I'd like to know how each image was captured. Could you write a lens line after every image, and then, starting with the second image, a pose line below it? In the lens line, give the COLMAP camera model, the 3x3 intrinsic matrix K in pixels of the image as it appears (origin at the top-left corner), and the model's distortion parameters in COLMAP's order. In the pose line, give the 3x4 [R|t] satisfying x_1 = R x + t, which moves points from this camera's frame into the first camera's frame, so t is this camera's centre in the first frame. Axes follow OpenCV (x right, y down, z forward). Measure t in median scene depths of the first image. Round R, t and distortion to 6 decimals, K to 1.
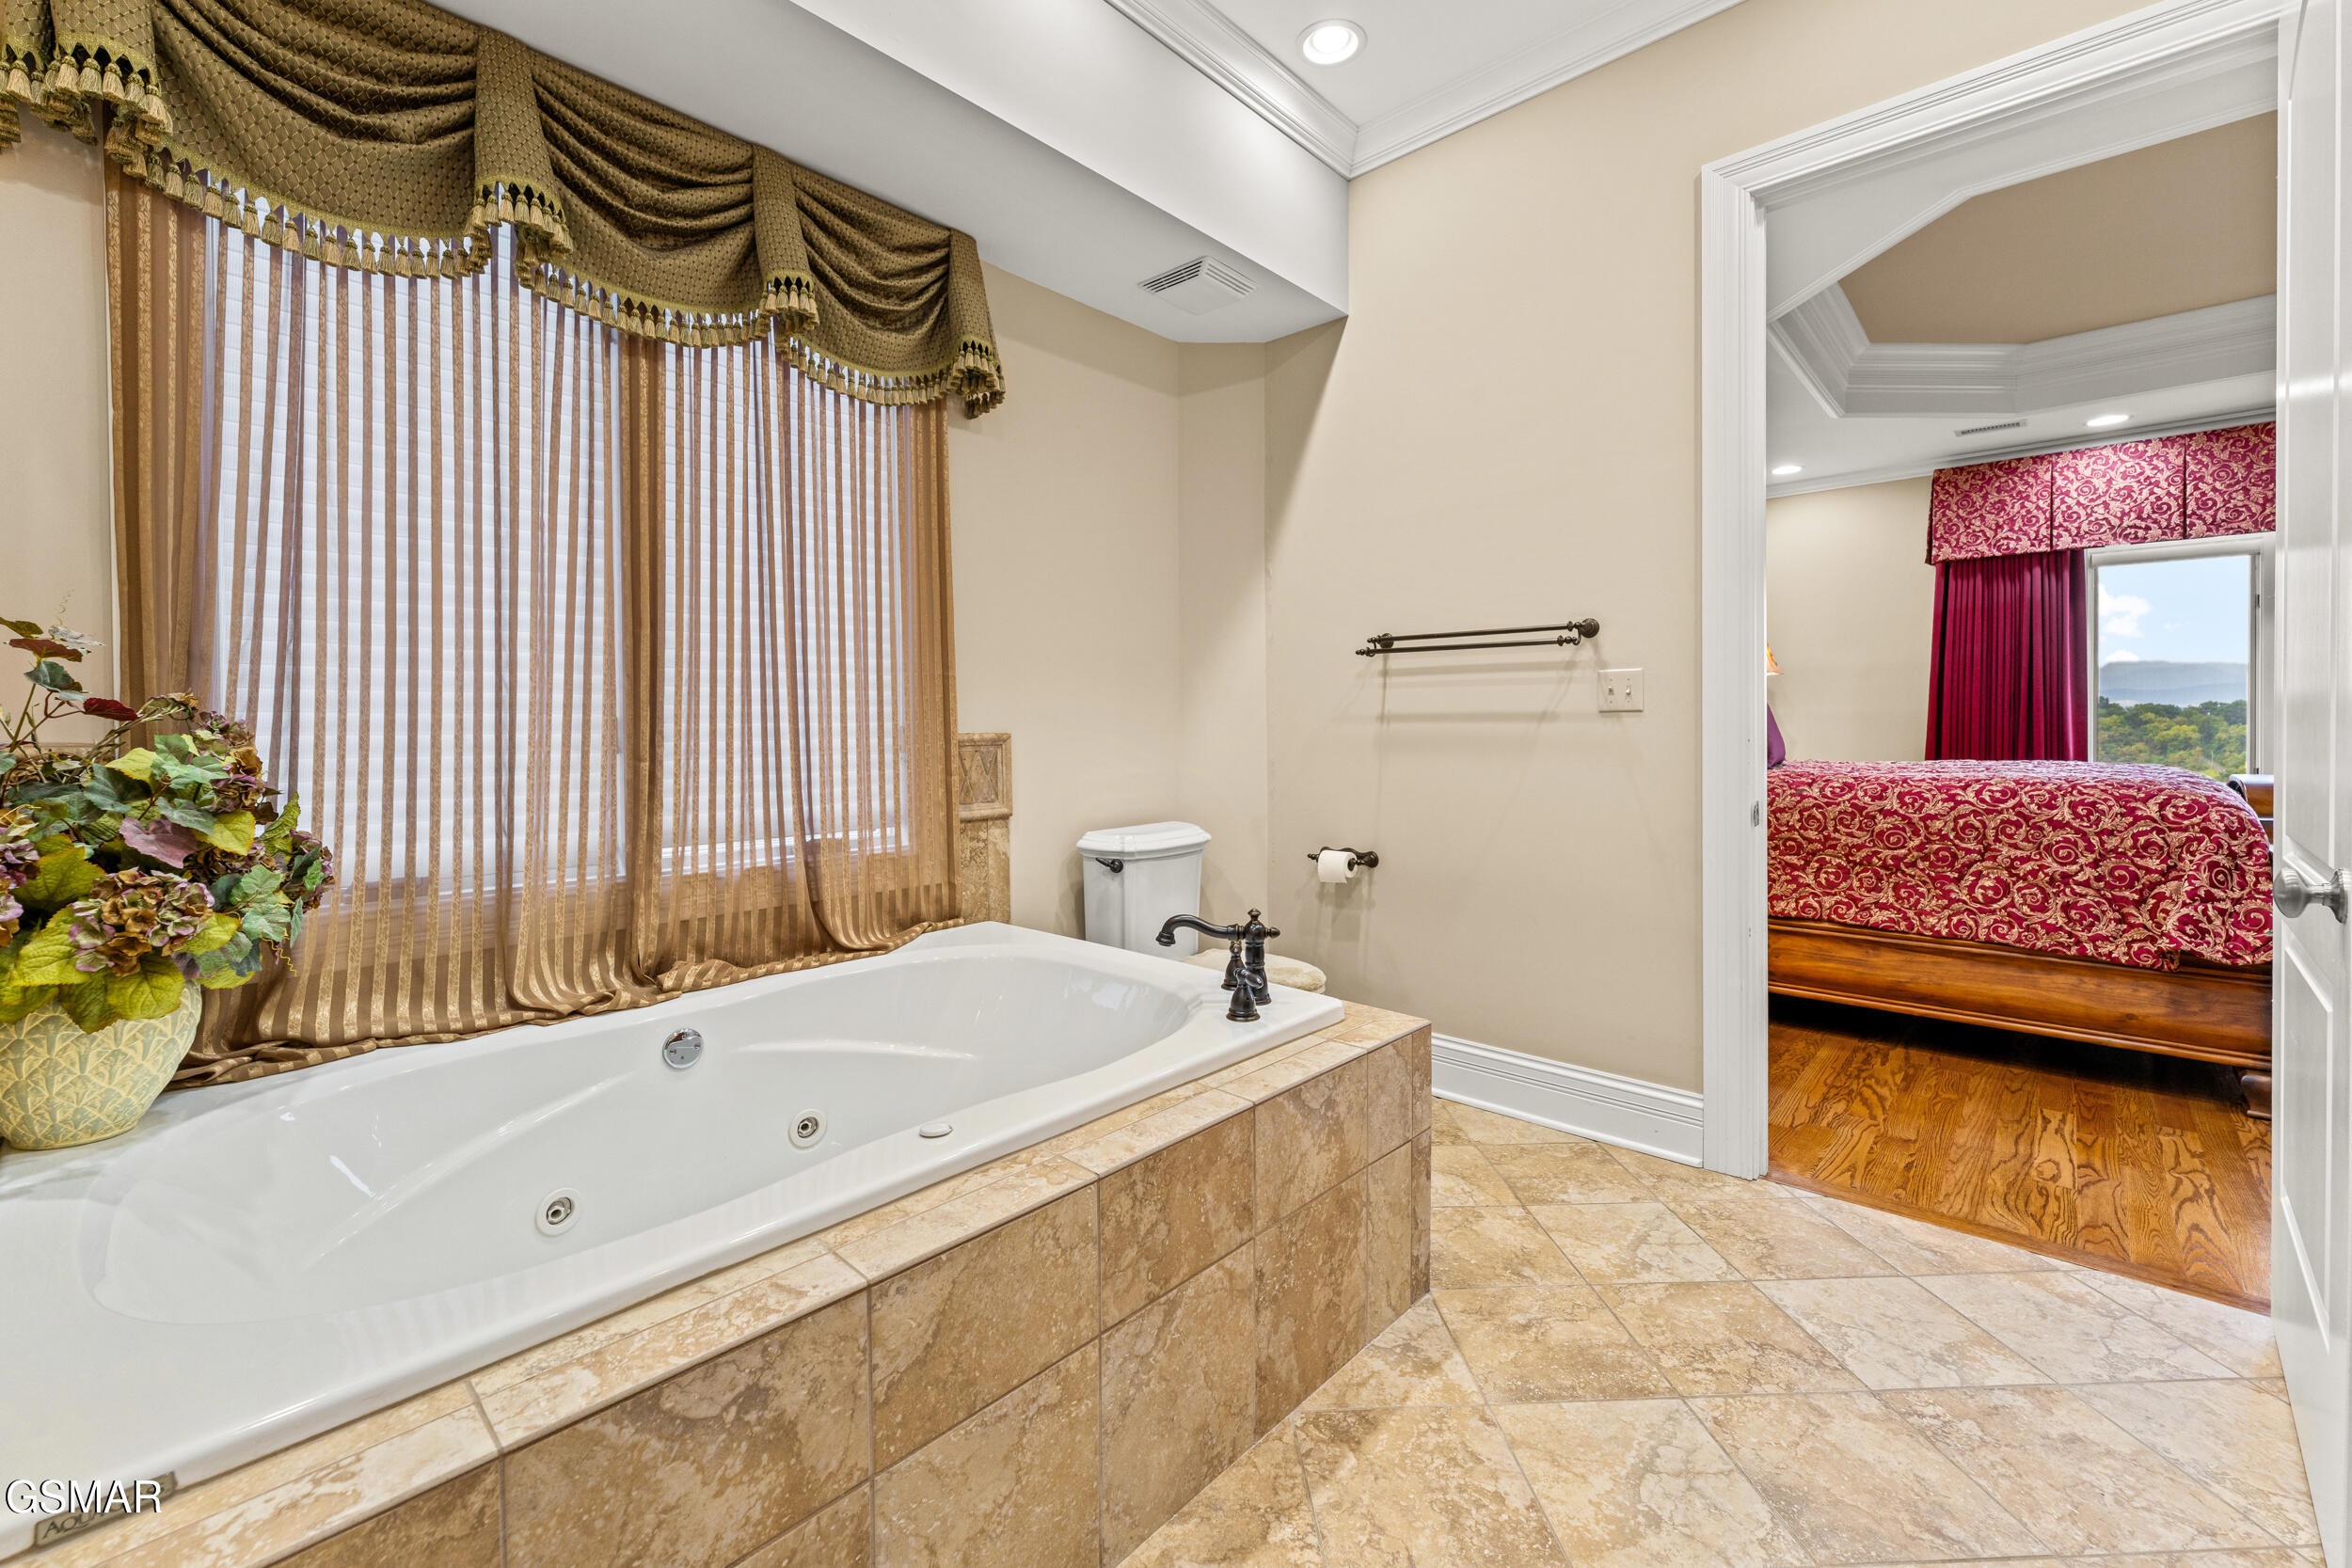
lens RADIAL K [[982.2, 0, 1175.7], [0, 982.2, 736.7], [0, 0, 1]] dist [0.000678, 0.000027]
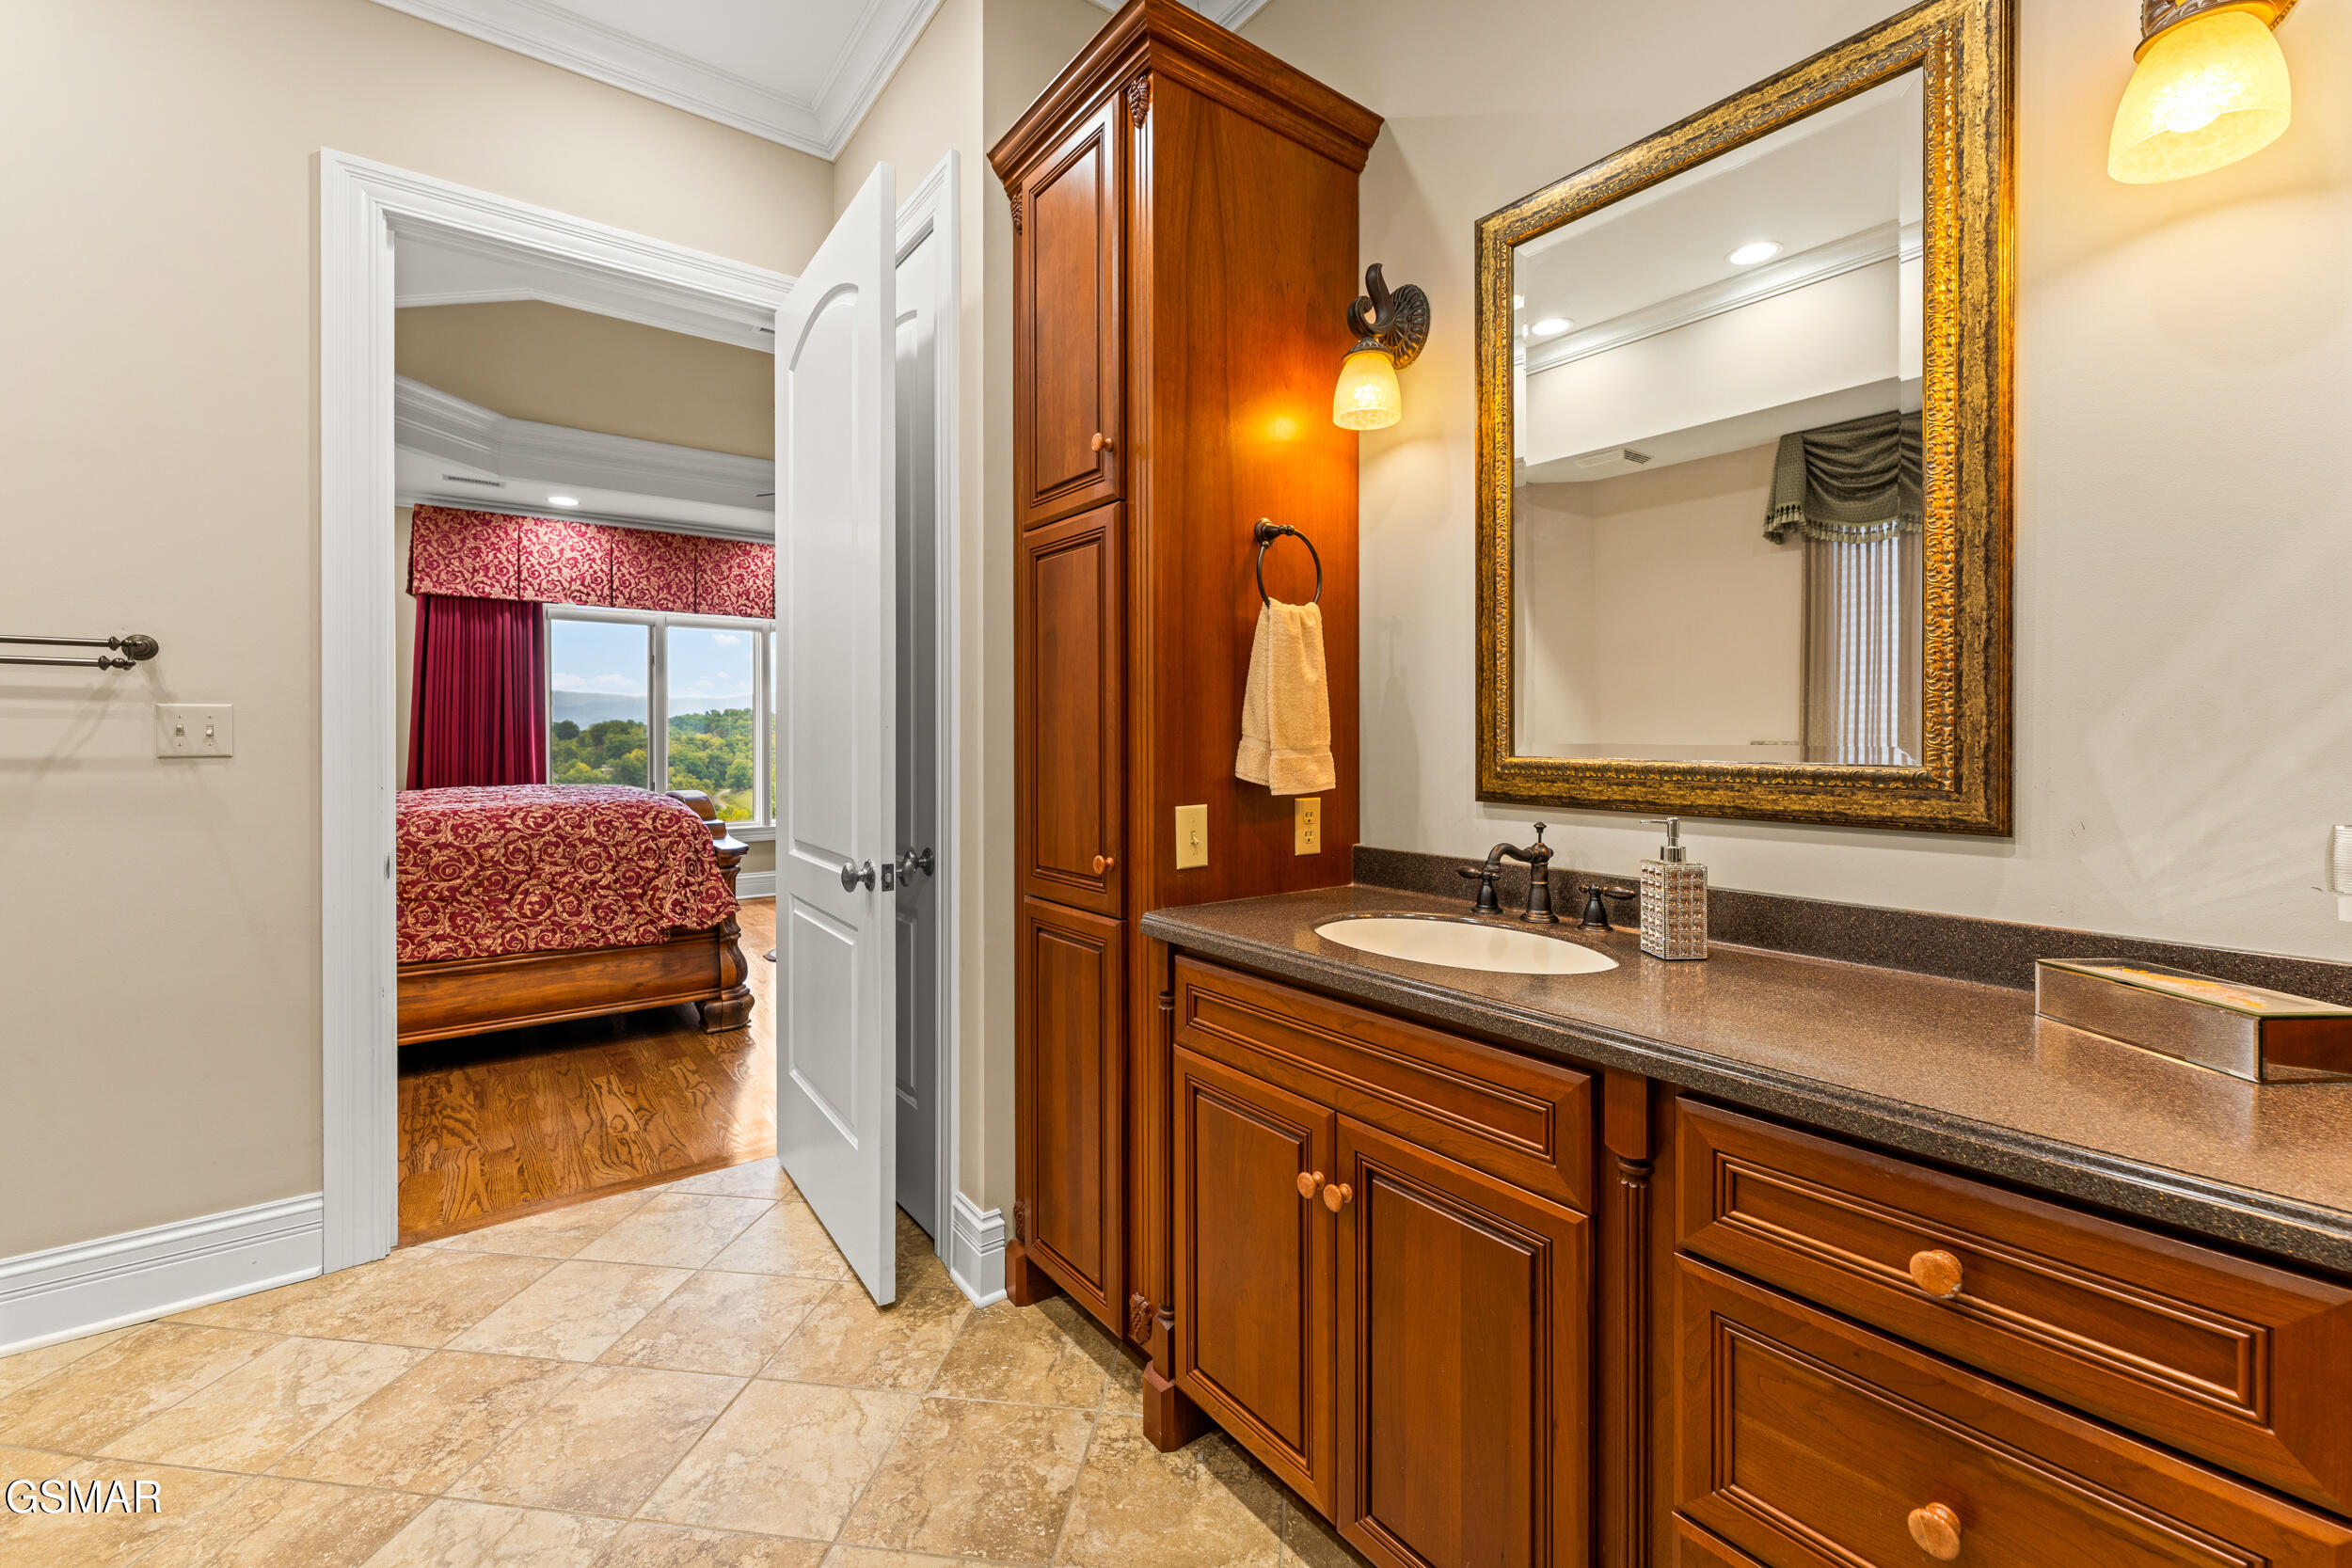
lens RADIAL K [[967.6, 0, 1181.1], [0, 967.6, 733.5], [0, 0, 1]] dist [0.001559, 0.000074]
pose [[0.177754, 0.008005, 0.984042, -0.159470], [0.009699, 0.999904, -0.009886, -0.026338], [-0.984027, 0.011301, 0.177659, 0.068411]]
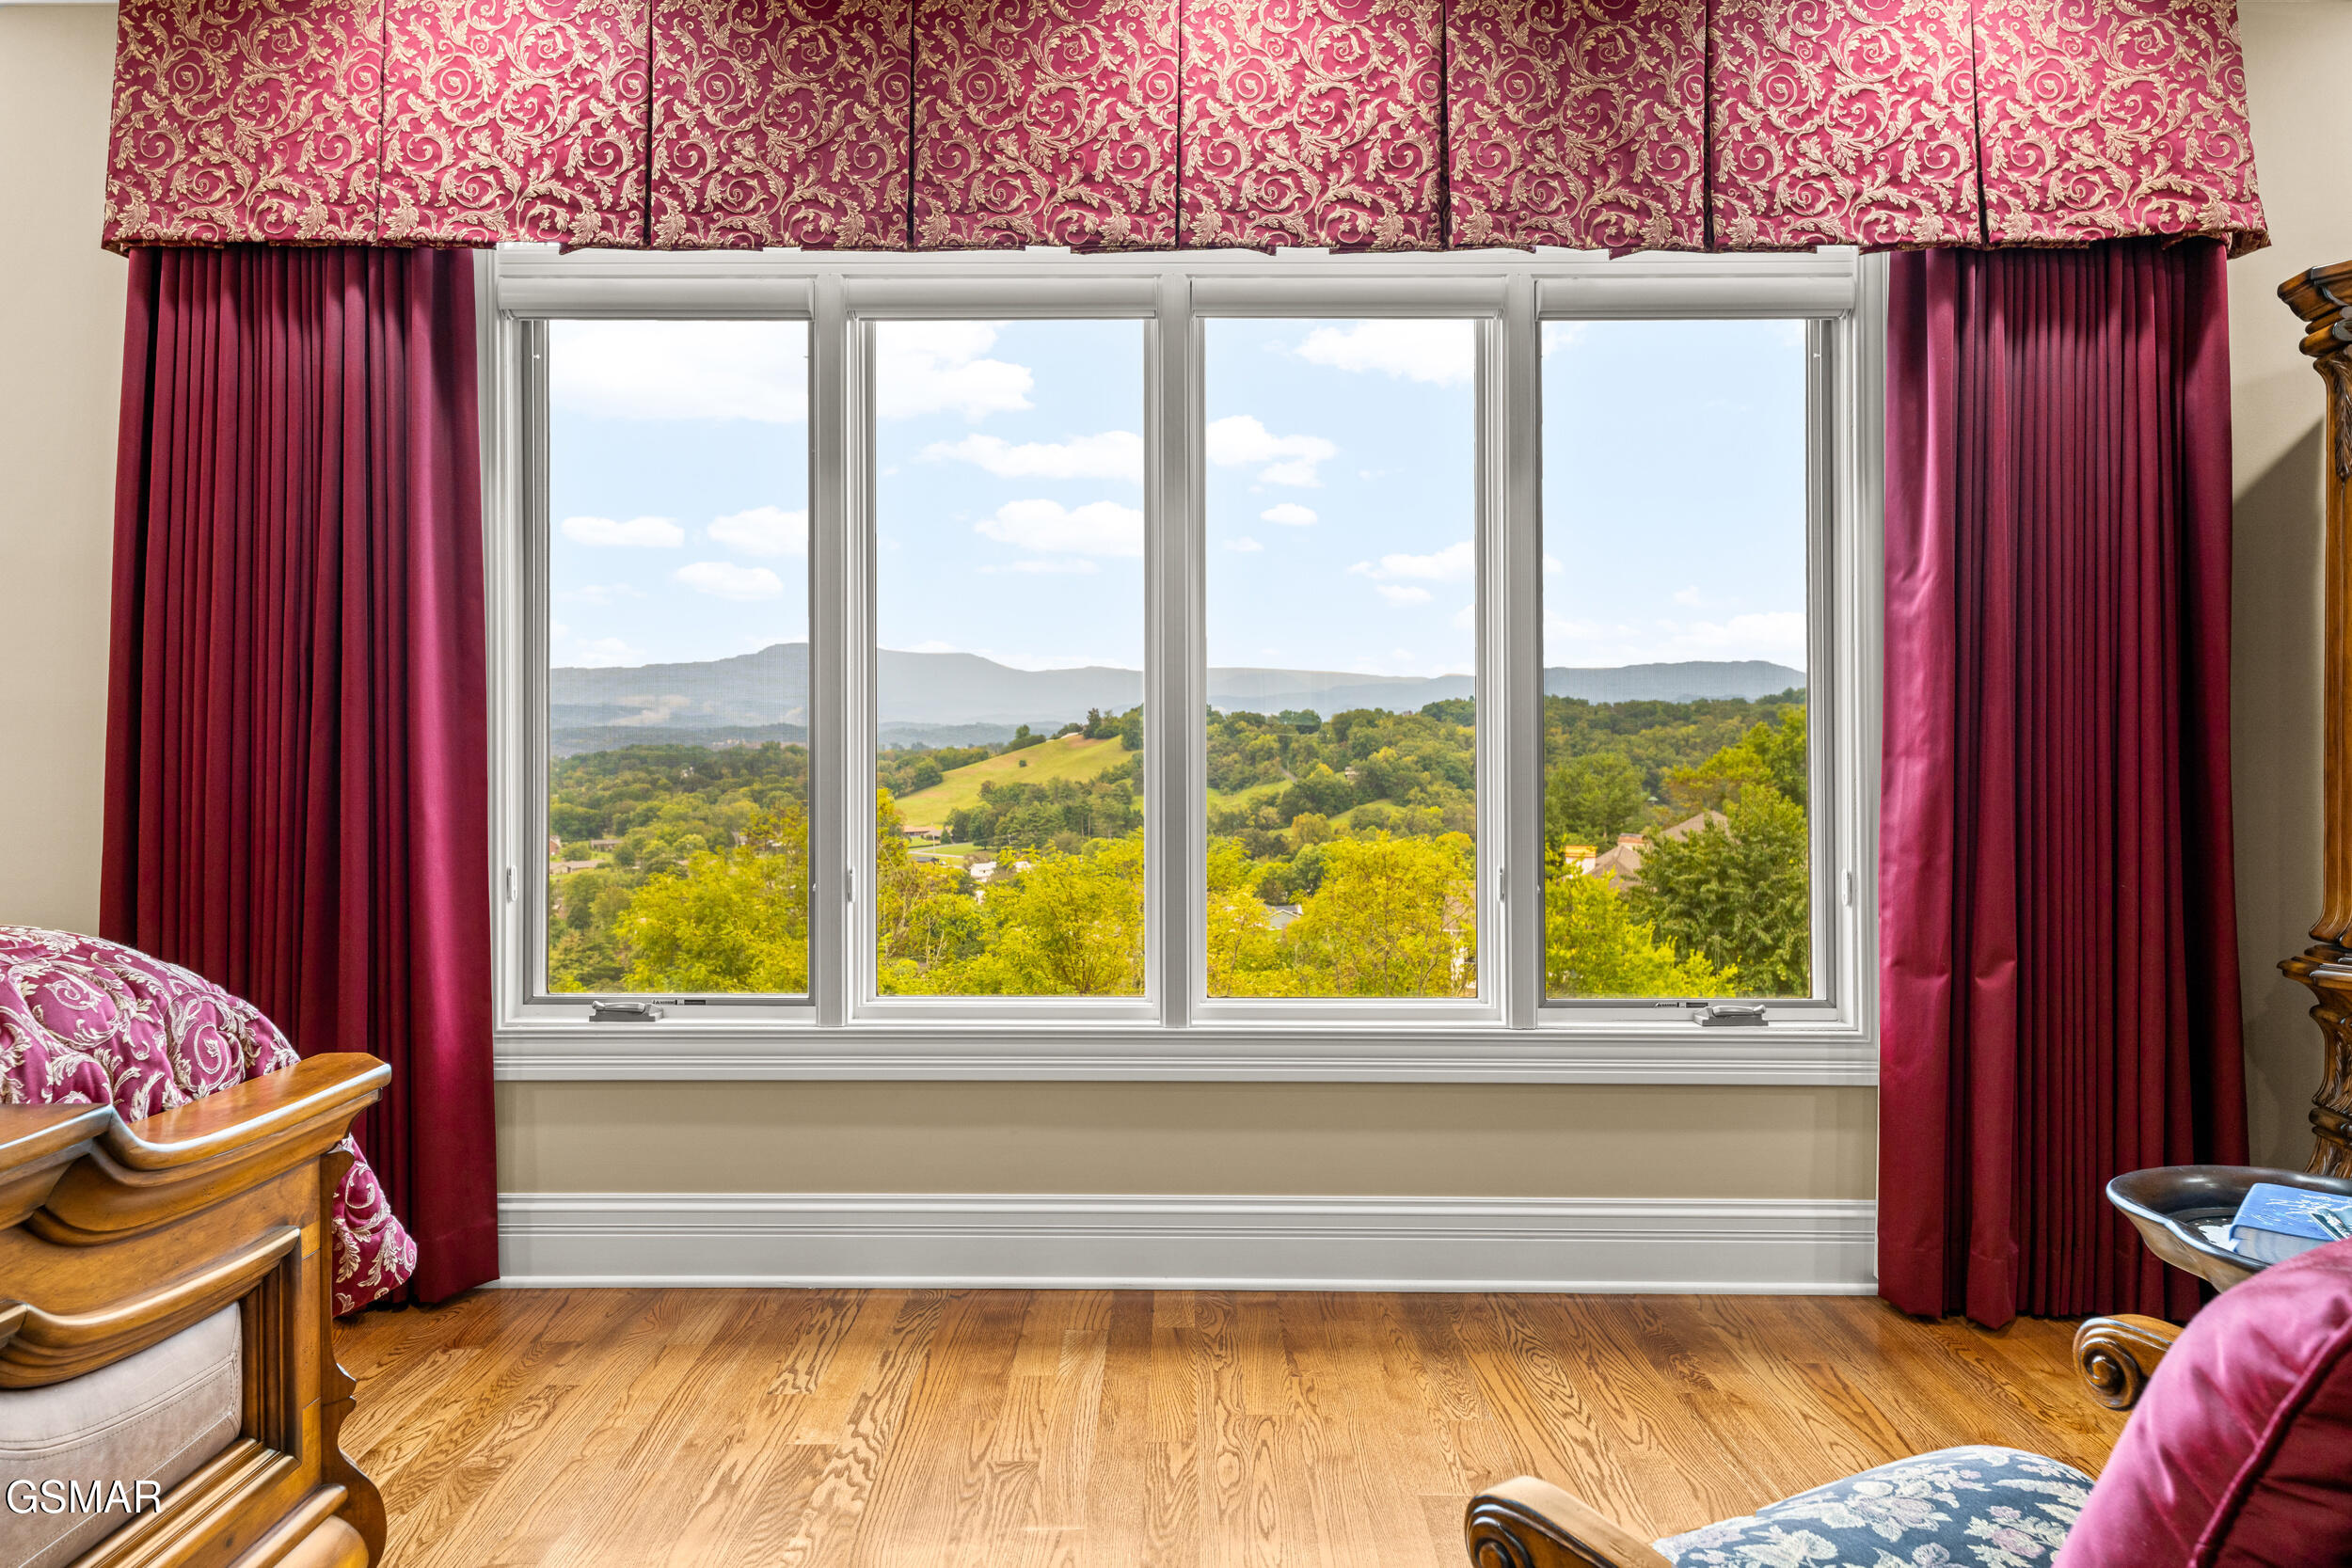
lens RADIAL K [[1685.6, 0, 1030.5], [0, 1685.6, 688.7], [0, 0, 1]] dist [-0.002571, 0.028218]
pose [[0.742585, 0.015165, 0.669580, 1.229748], [0.000264, 0.999737, -0.022936, -0.032151], [-0.669751, 0.017208, 0.742386, 0.748273]]
